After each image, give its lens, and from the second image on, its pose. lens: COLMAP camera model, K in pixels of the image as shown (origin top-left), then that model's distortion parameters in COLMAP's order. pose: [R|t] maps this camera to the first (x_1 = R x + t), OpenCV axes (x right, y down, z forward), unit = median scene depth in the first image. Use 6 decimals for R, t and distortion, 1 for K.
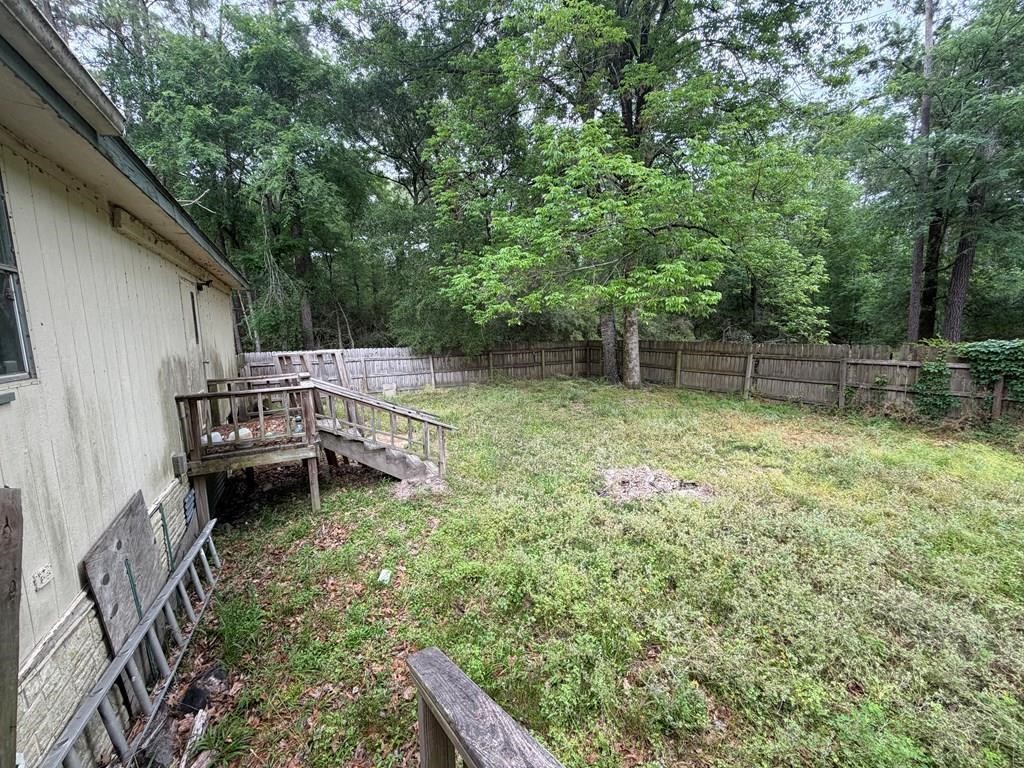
lens RADIAL K [[409.3, 0, 510.3], [0, 409.3, 383.8], [0, 0, 1]] dist [0.000591, -0.000452]
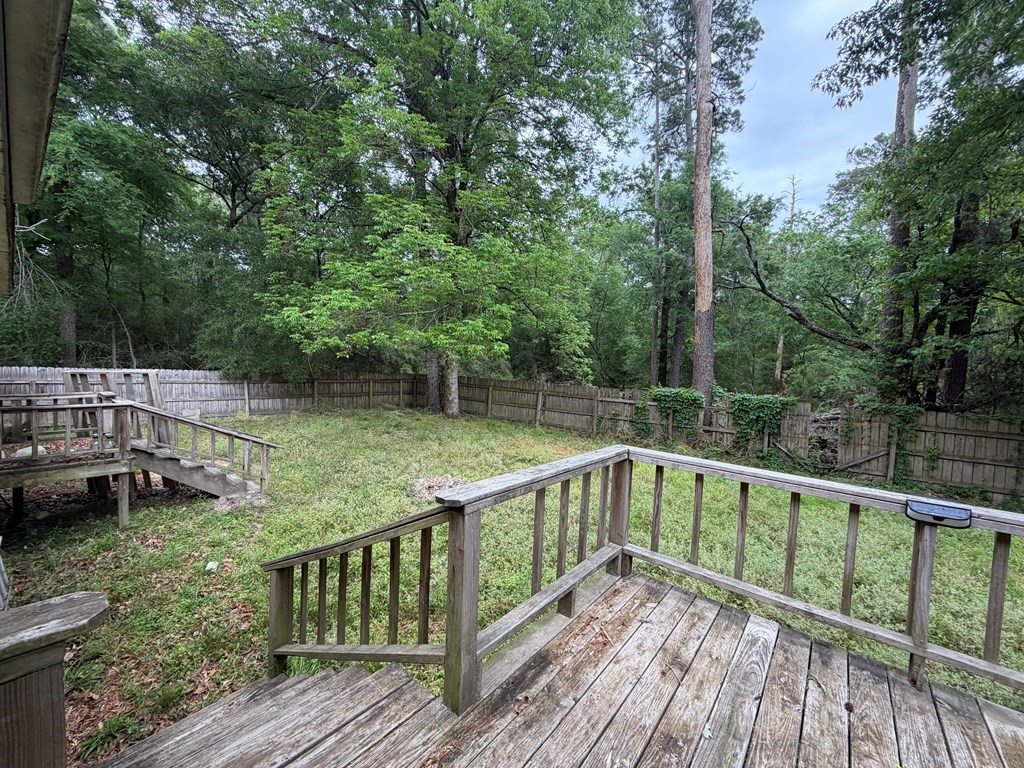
lens RADIAL K [[409.3, 0, 510.3], [0, 409.3, 383.8], [0, 0, 1]] dist [0.000591, -0.000452]
pose [[0.919622, 0.045106, 0.390206, -0.001702], [-0.013103, 0.996355, -0.084294, 0.018109], [-0.392586, 0.072405, 0.916861, -0.204368]]
